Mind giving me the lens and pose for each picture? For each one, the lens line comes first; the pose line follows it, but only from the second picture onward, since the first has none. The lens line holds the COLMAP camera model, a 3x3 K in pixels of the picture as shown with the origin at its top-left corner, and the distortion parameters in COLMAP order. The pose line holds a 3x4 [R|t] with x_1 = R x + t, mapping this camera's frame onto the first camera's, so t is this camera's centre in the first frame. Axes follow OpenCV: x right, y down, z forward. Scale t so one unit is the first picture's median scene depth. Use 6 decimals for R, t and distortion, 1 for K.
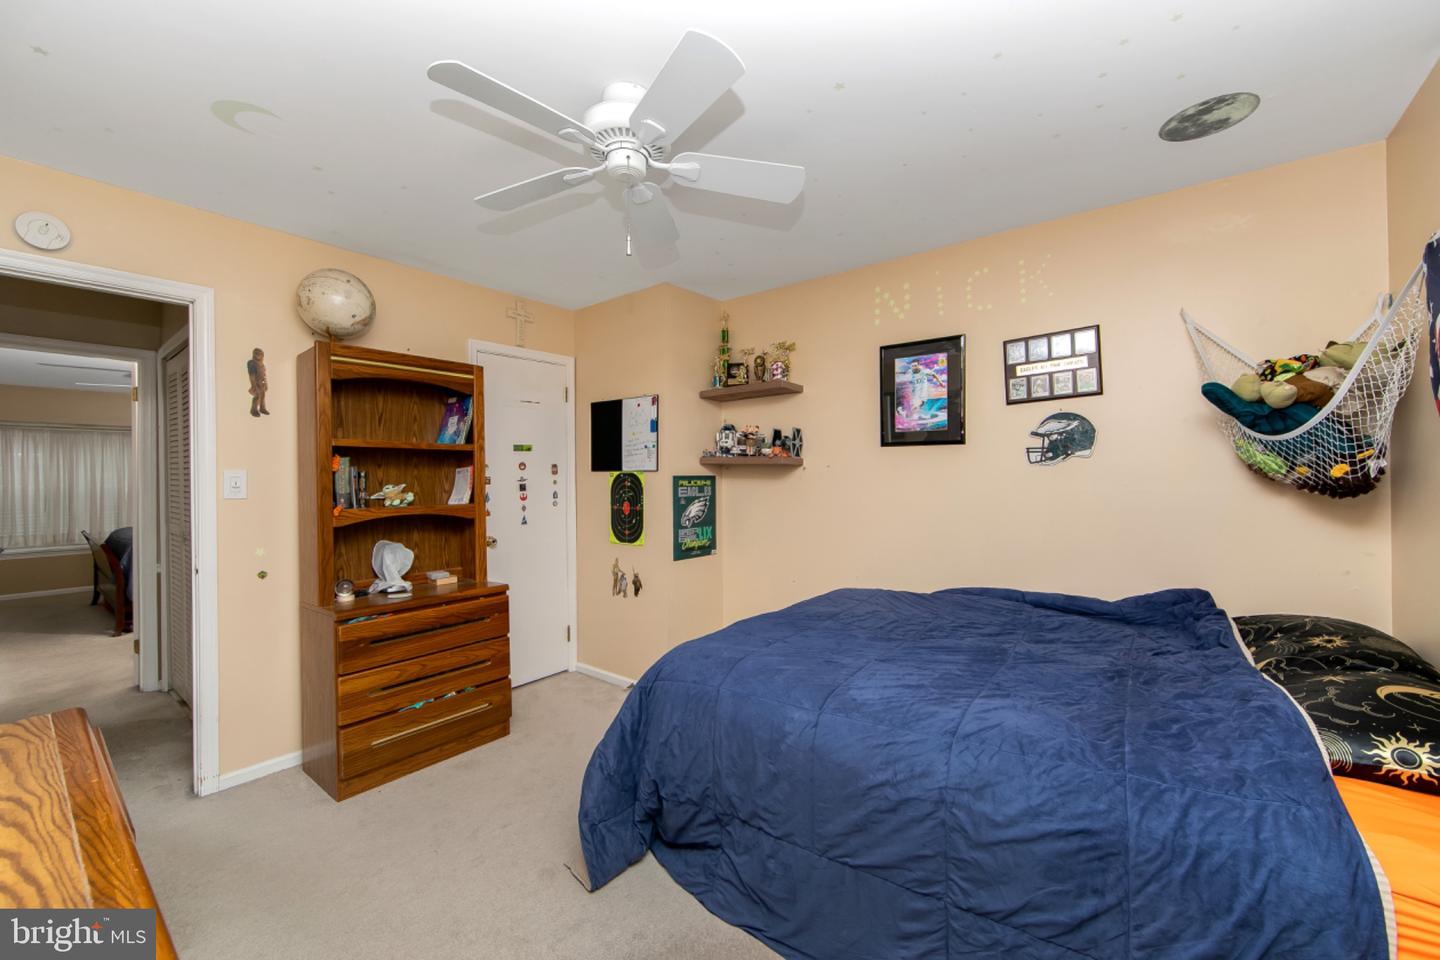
lens RADIAL K [[566.1, 0, 722.3], [0, 566.1, 477.9], [0, 0, 1]] dist [-0.001695, -0.000097]
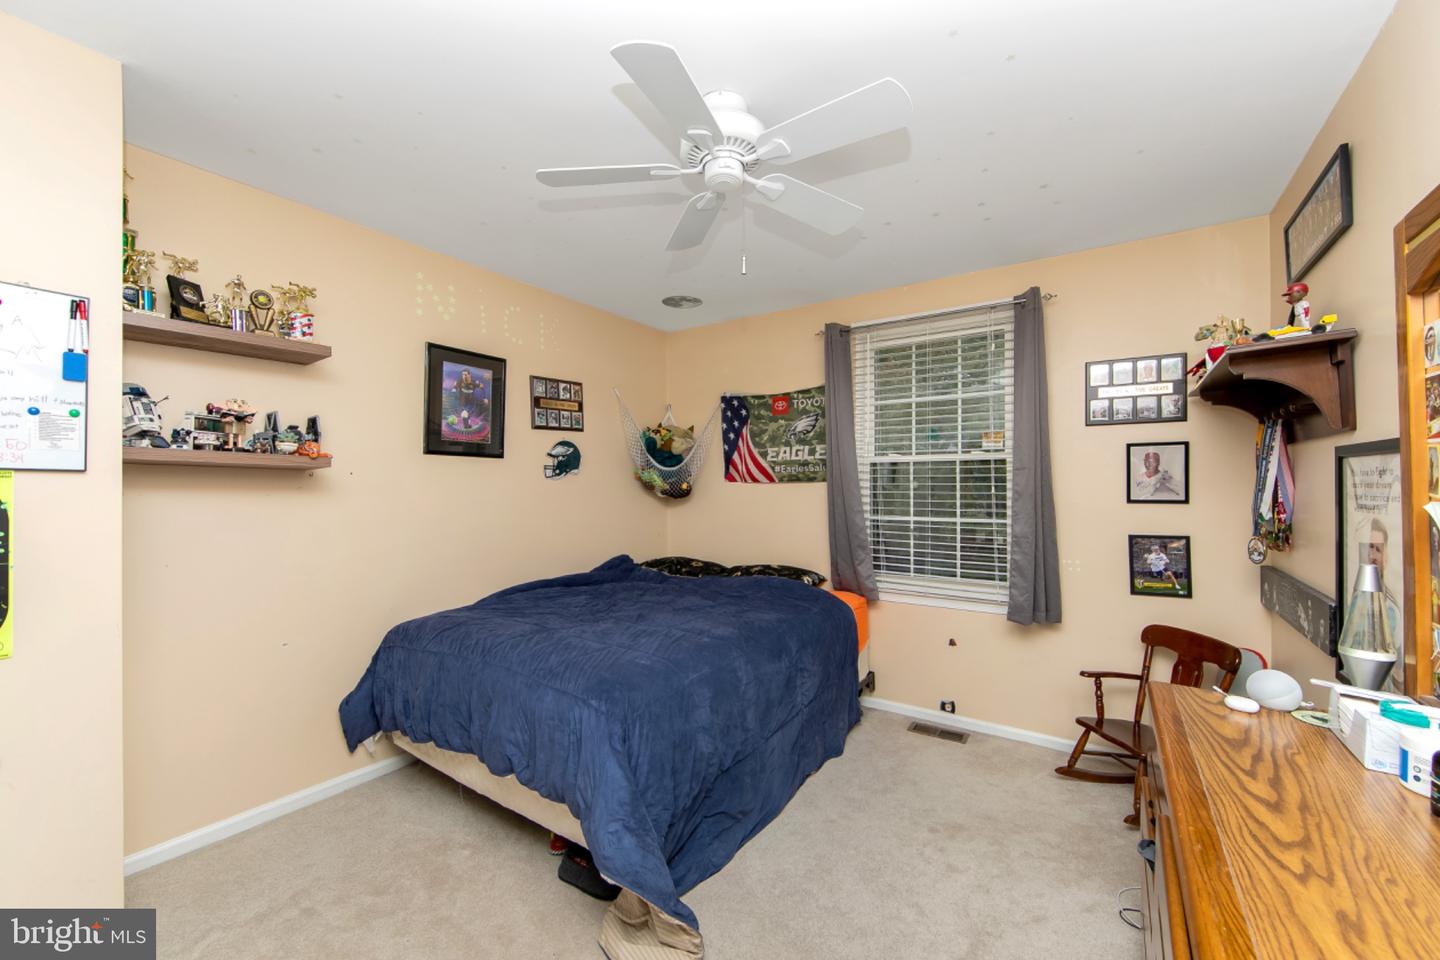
lens RADIAL K [[573.8, 0, 724.4], [0, 573.8, 480.9], [0, 0, 1]] dist [-0.000276, 0.000118]
pose [[-0.070500, 0.016575, 0.997374, -0.745039], [0.002435, 0.999862, -0.016445, 0.003711], [-0.997509, 0.001269, -0.070530, 0.679551]]
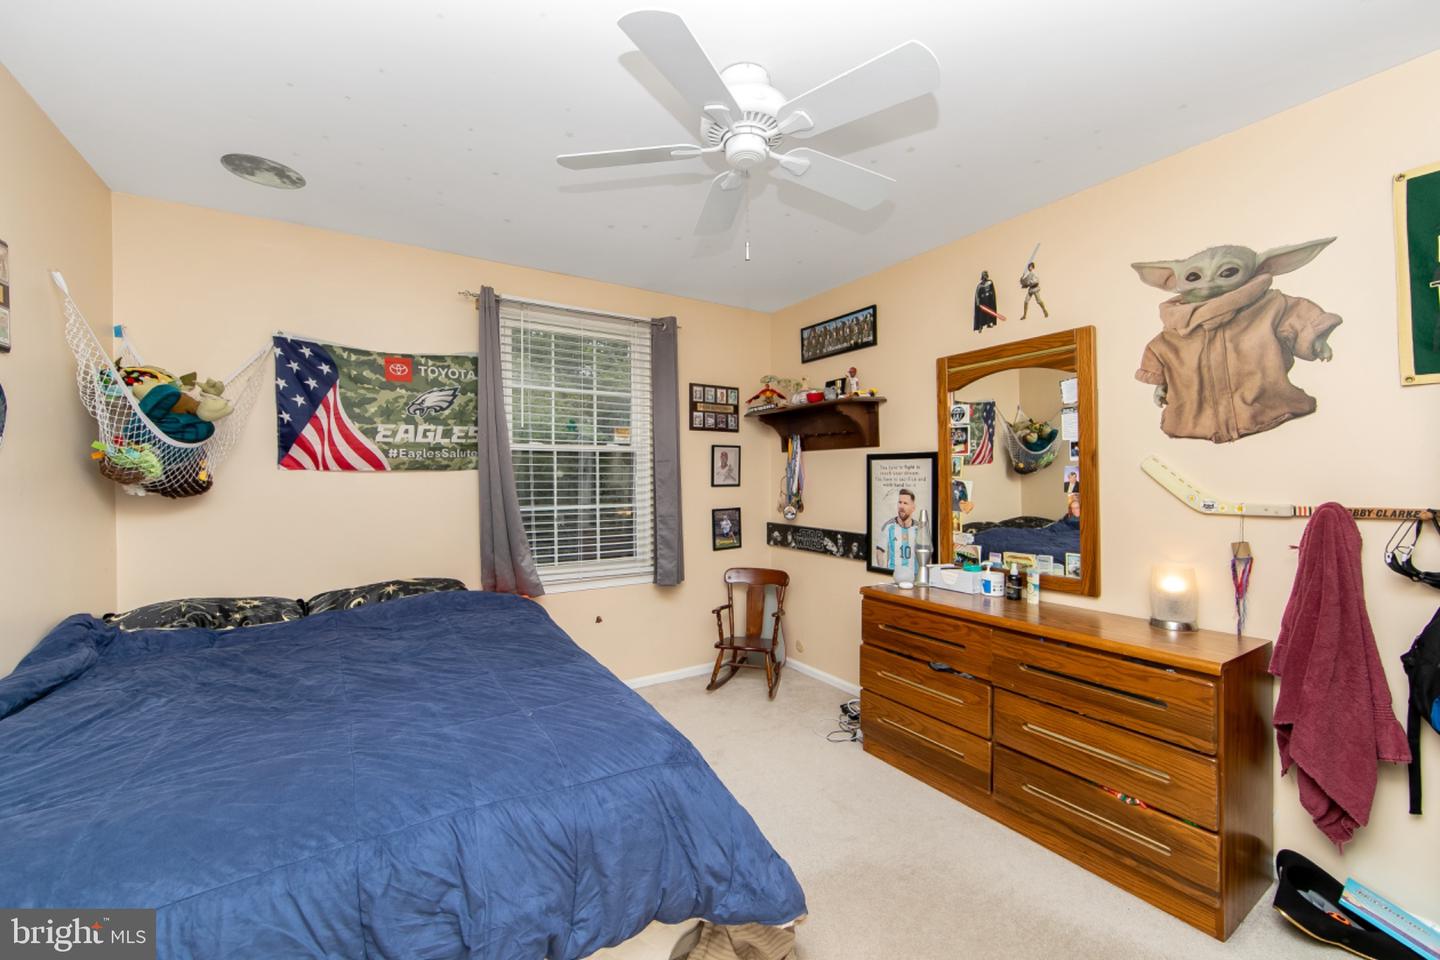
lens RADIAL K [[574.0, 0, 716.3], [0, 574.0, 475.3], [0, 0, 1]] dist [-0.001856, -0.000056]
pose [[-0.944930, 0.011424, 0.327074, -0.275095], [0.011628, 0.999932, -0.001332, 0.001261], [-0.327067, 0.002545, -0.944998, 1.240433]]
